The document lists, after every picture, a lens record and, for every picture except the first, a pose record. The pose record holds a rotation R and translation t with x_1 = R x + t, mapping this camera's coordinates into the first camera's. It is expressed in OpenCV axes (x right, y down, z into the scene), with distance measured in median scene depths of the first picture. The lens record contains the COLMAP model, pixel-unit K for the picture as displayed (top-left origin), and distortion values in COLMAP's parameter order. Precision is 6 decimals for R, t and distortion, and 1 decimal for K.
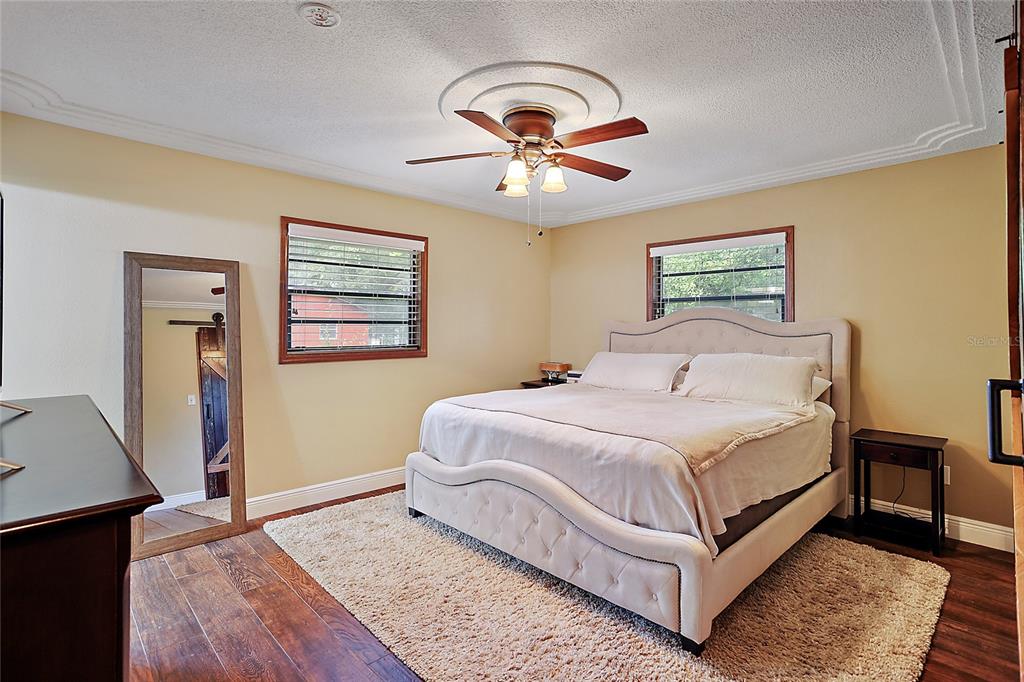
lens RADIAL K [[503.6, 0, 504.2], [0, 503.6, 331.6], [0, 0, 1]] dist [-0.055508, 0.030343]
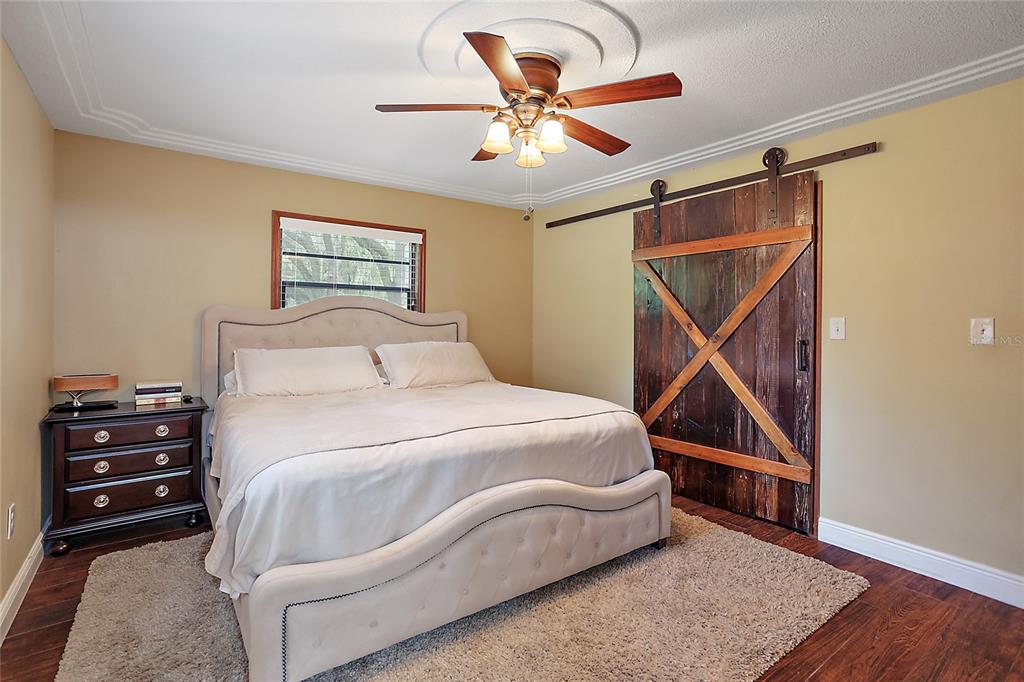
lens RADIAL K [[503.6, 0, 504.2], [0, 503.6, 331.6], [0, 0, 1]] dist [-0.055508, 0.030343]
pose [[0.132093, -0.022404, 0.990984, -0.810498], [-0.004495, 0.999721, 0.023200, -0.005086], [-0.991227, -0.007519, 0.131955, 0.940843]]
